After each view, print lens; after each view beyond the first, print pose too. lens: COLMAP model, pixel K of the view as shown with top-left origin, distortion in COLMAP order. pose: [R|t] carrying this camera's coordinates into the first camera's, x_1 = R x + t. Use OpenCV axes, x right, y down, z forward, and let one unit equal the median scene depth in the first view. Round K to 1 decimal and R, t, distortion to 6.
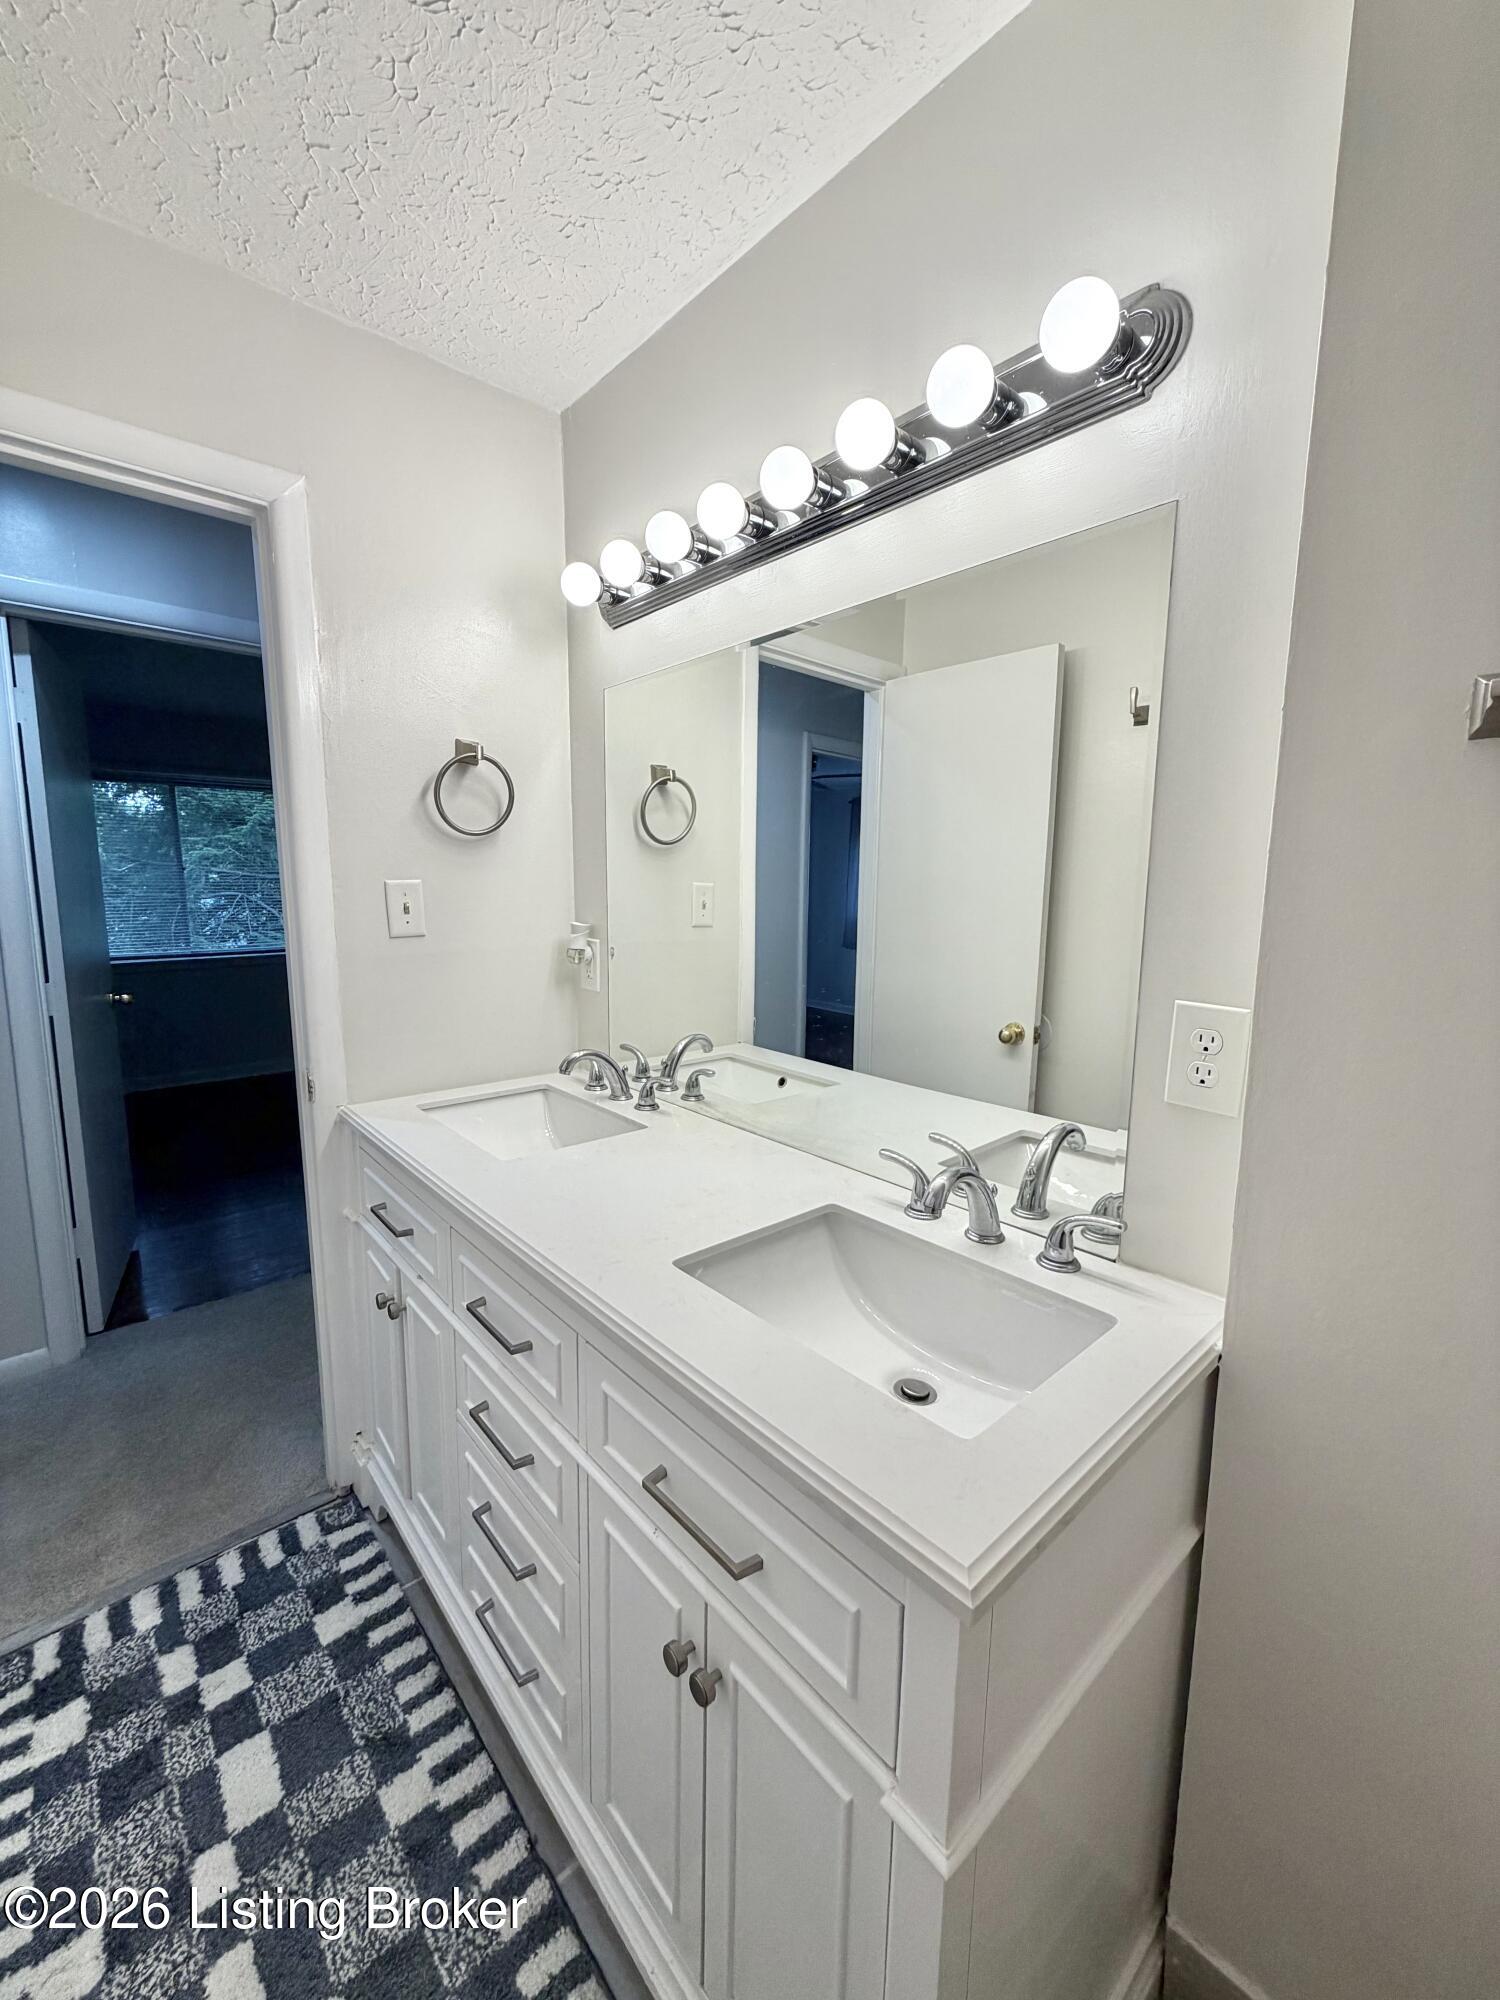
lens RADIAL K [[799.1, 0, 752.4], [0, 799.1, 996.2], [0, 0, 1]] dist [0.000017, -0.000196]
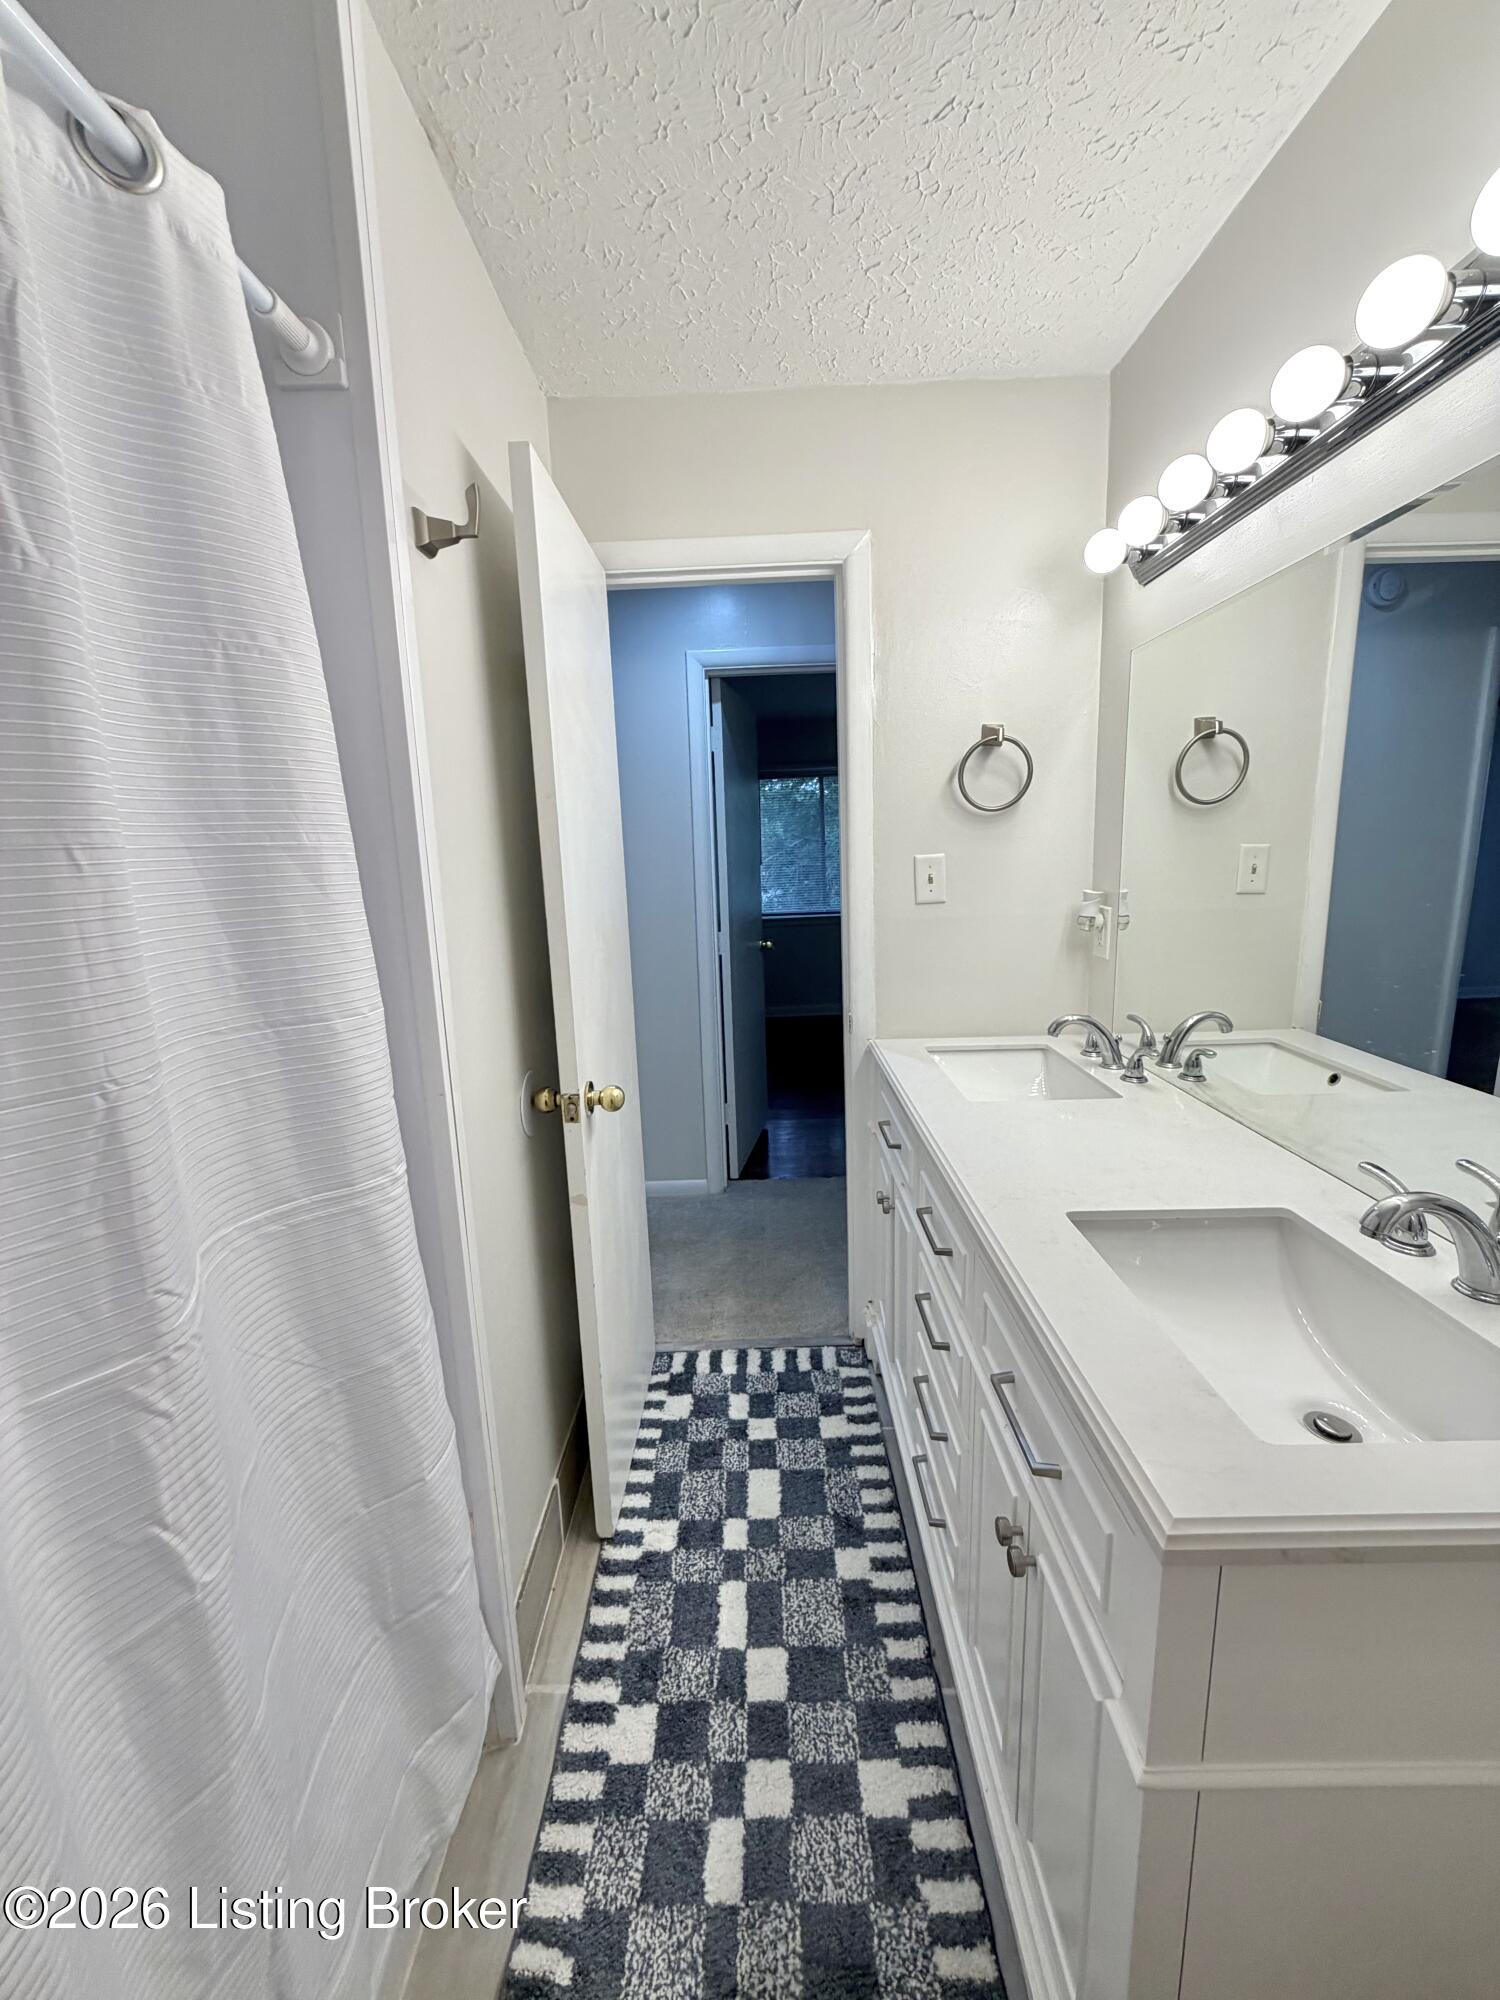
lens RADIAL K [[803.4, 0, 750.0], [0, 803.4, 1000.0], [0, 0, 1]] dist [-0.000461, -0.000255]
pose [[0.740880, 0.090404, -0.665525, 0.193194], [-0.054730, 0.995731, 0.074332, -0.007274], [0.669403, -0.018647, 0.742665, -0.060185]]
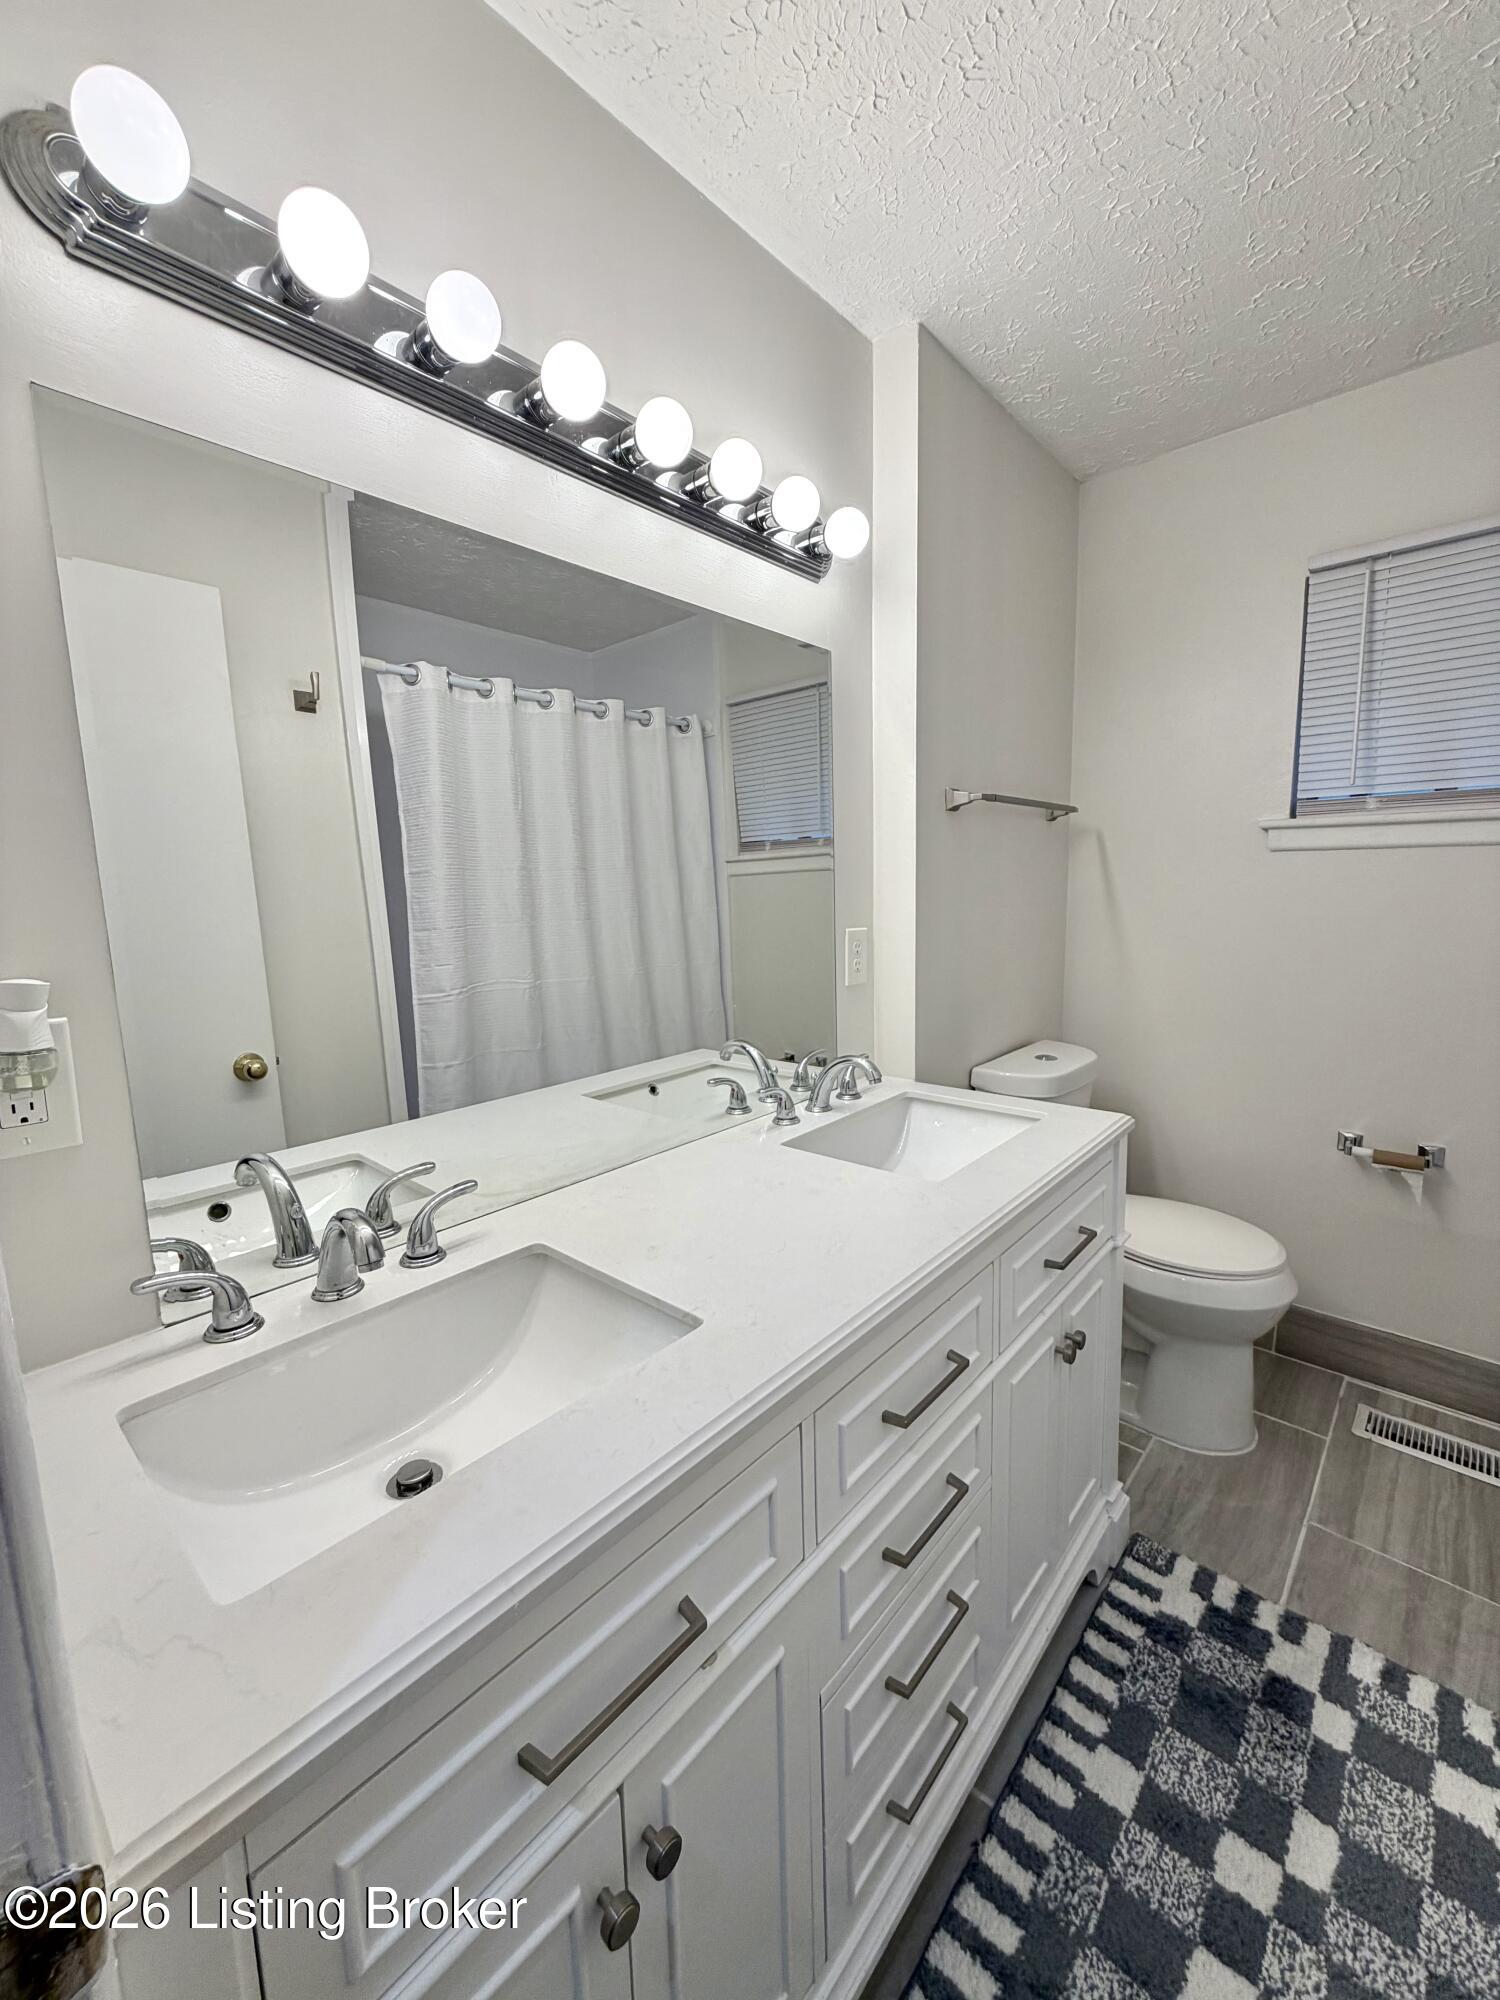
lens RADIAL K [[799.1, 0, 752.4], [0, 799.1, 996.2], [0, 0, 1]] dist [0.000017, -0.000196]
pose [[-0.122571, -0.147509, 0.981436, -0.817974], [0.164443, 0.972205, 0.166659, -0.117283], [-0.978742, 0.181817, -0.094907, 0.921703]]
